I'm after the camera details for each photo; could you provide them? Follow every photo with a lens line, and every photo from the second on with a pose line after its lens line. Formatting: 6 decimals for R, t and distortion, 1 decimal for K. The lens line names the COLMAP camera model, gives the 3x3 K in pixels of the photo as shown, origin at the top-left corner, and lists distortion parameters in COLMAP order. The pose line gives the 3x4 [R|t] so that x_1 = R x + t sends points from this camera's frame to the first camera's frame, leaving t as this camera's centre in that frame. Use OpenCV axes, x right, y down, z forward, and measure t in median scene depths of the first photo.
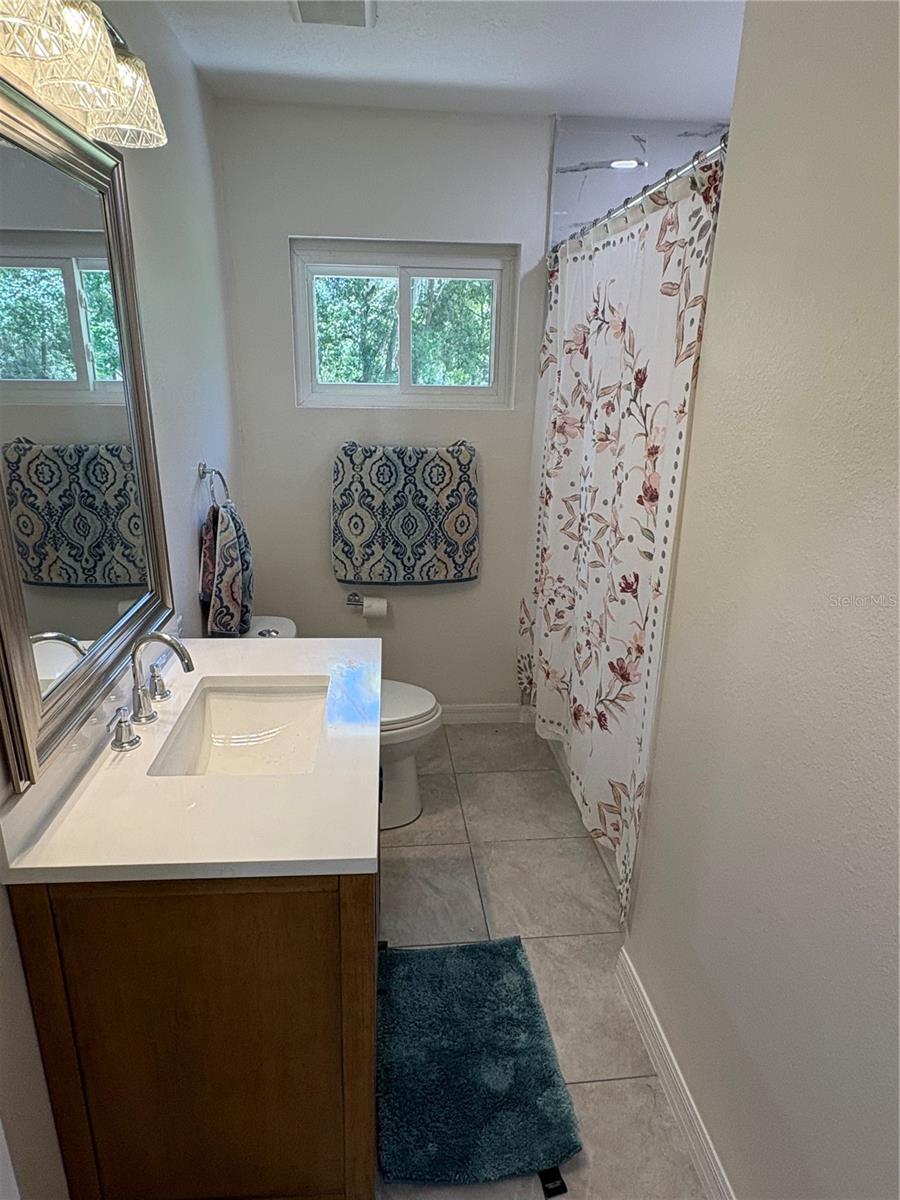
lens RADIAL K [[708.3, 0, 449.6], [0, 708.3, 599.4], [0, 0, 1]] dist [0.001299, -0.000122]
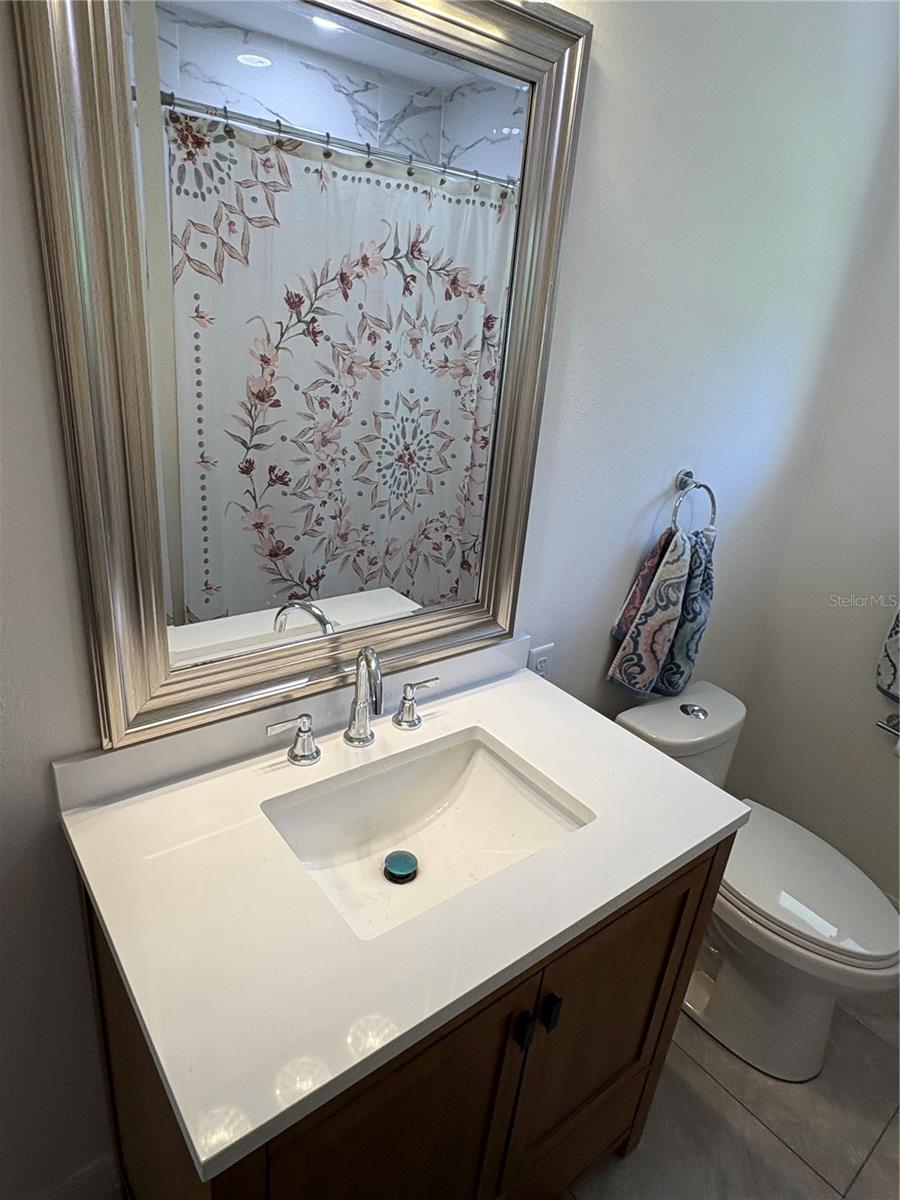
lens RADIAL K [[708.3, 0, 450.2], [0, 708.3, 600.9], [0, 0, 1]] dist [0.001299, -0.000122]
pose [[0.541440, 0.351158, -0.763892, 0.140072], [-0.343528, 0.921691, 0.180208, -0.112903], [0.767353, 0.164846, 0.619673, 0.360402]]
